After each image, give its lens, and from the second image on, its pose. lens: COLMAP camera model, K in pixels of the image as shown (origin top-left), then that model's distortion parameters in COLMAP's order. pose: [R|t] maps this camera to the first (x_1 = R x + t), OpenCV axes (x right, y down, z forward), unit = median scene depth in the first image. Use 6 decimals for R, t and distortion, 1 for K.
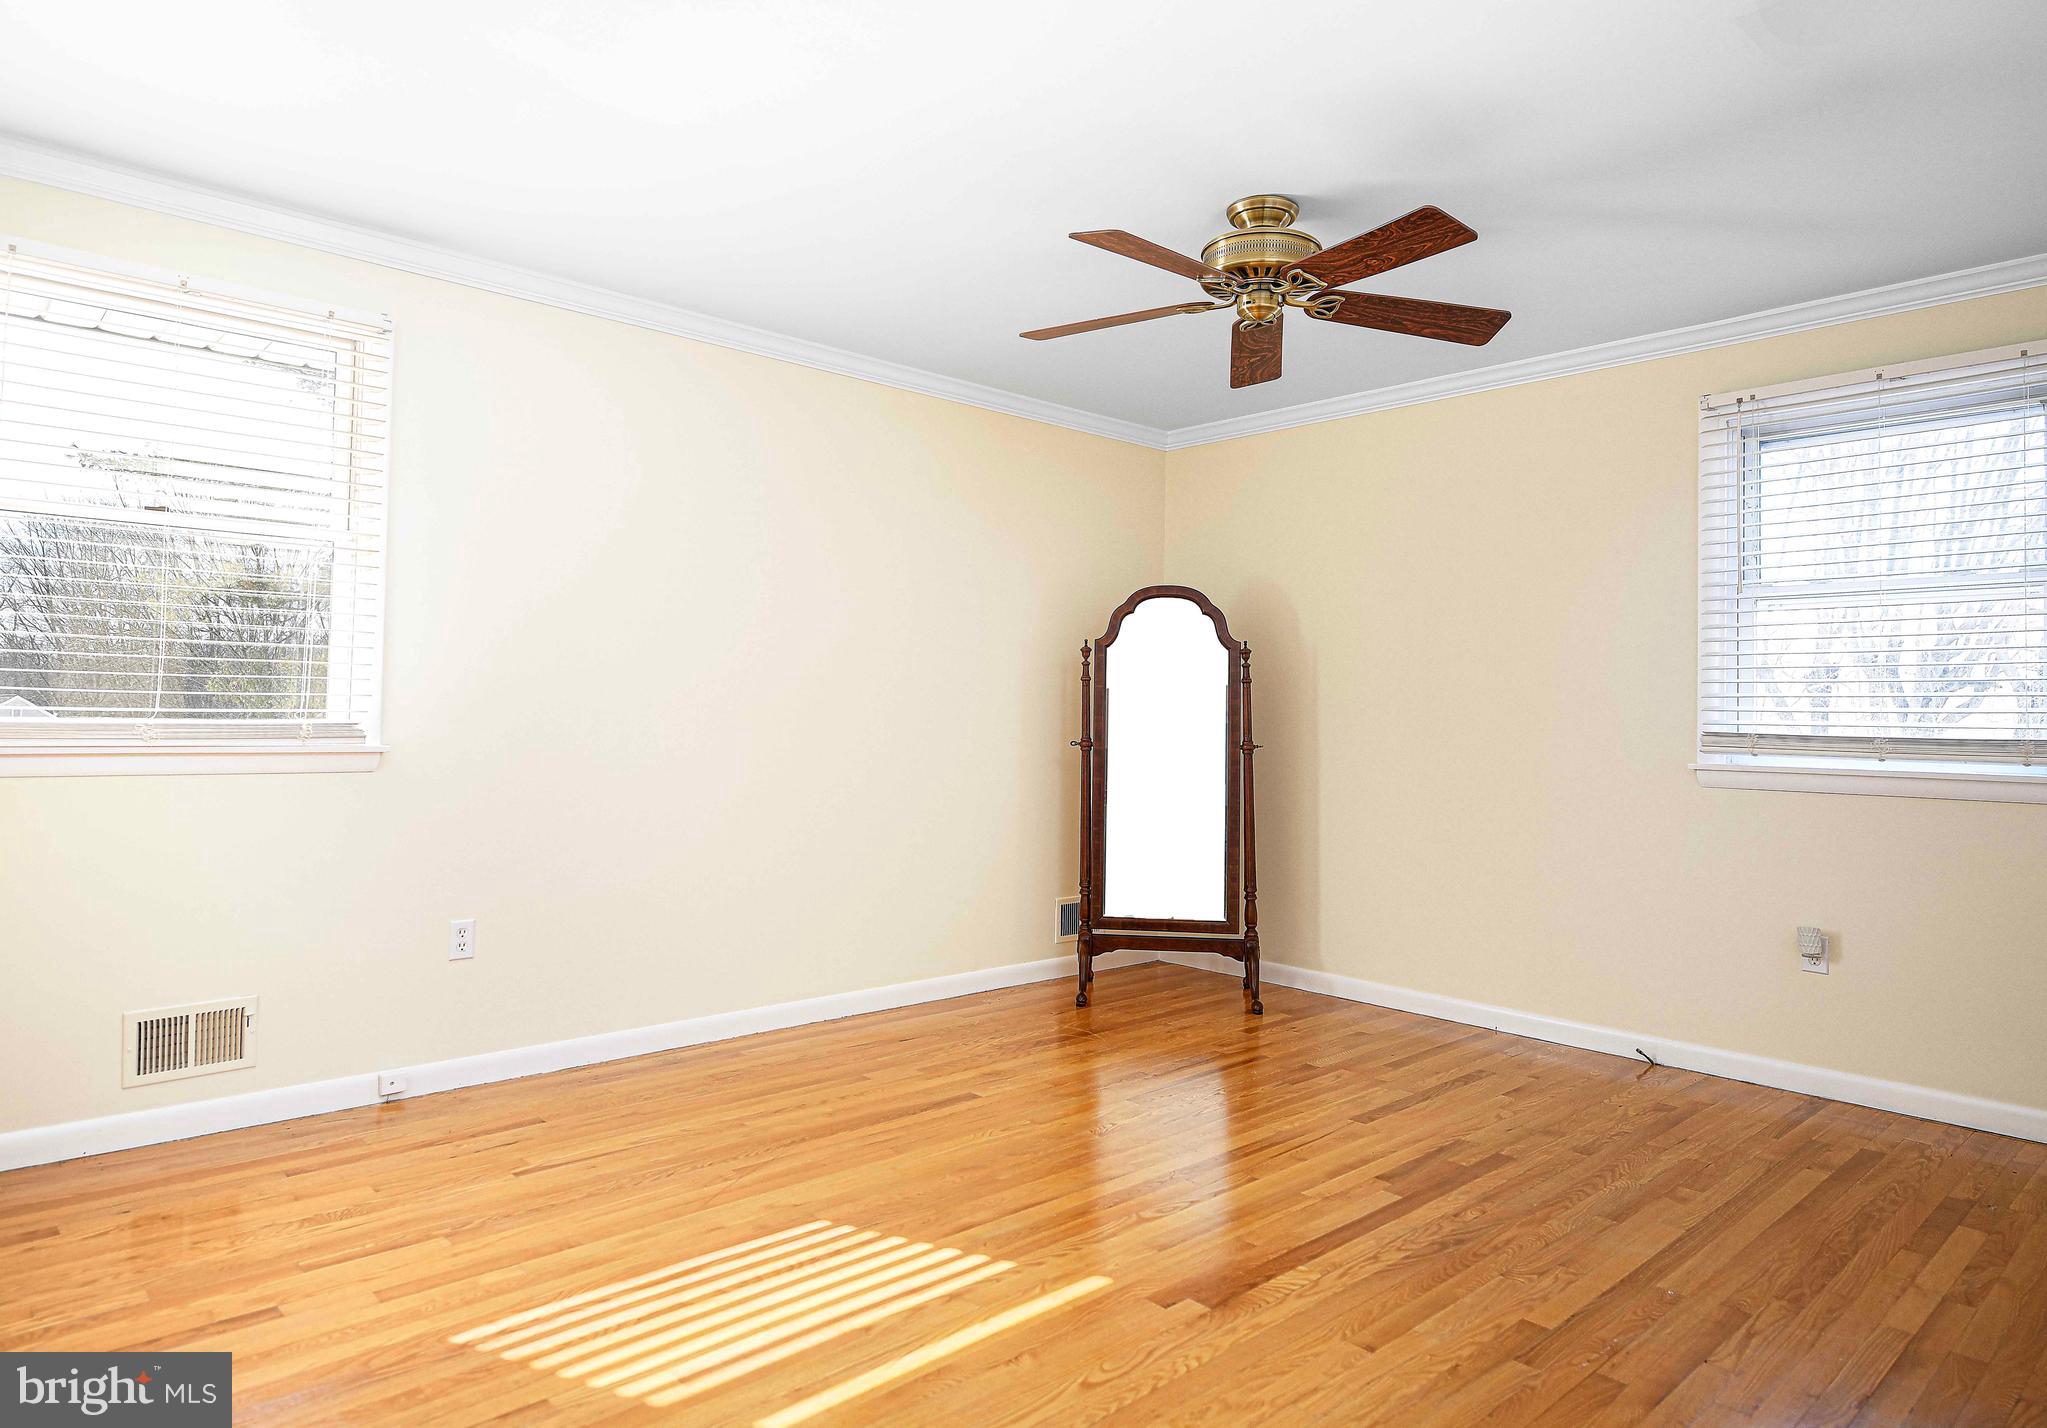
lens RADIAL K [[1241.2, 0, 1024.8], [0, 1241.2, 714.8], [0, 0, 1]] dist [-0.001758, 0.000105]
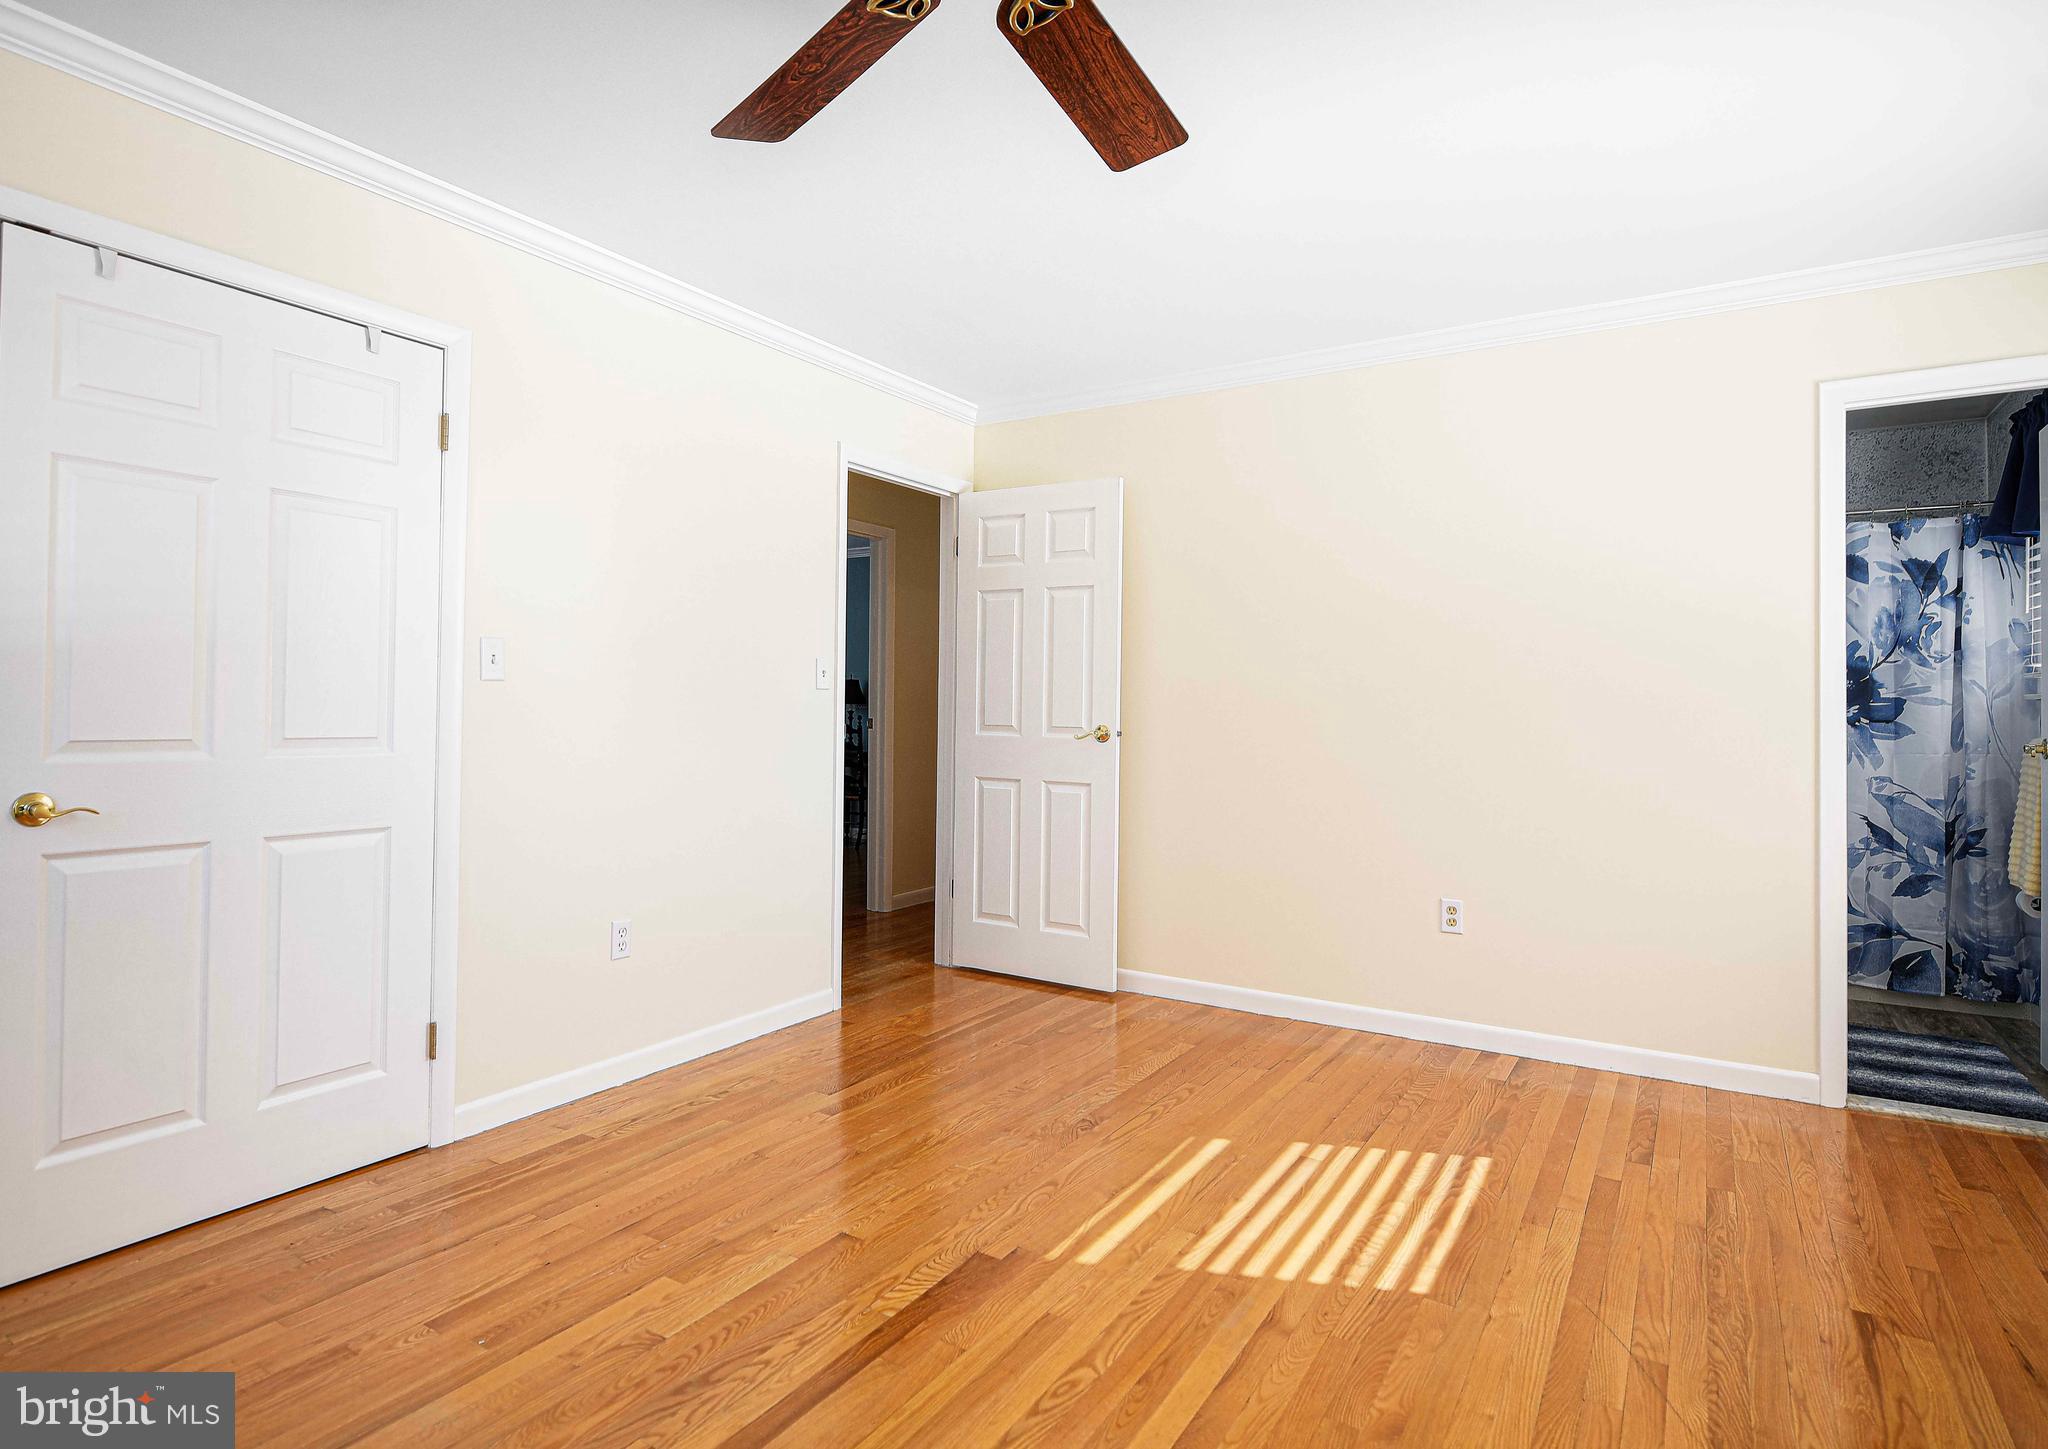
lens RADIAL K [[1145.6, 0, 1025.9], [0, 1145.6, 717.7], [0, 0, 1]] dist [0.000419, -0.000076]
pose [[-0.961460, -0.023860, -0.273909, 0.367745], [-0.024453, 0.999700, -0.001250, 0.005557], [0.273856, 0.005496, -0.961755, 1.829803]]
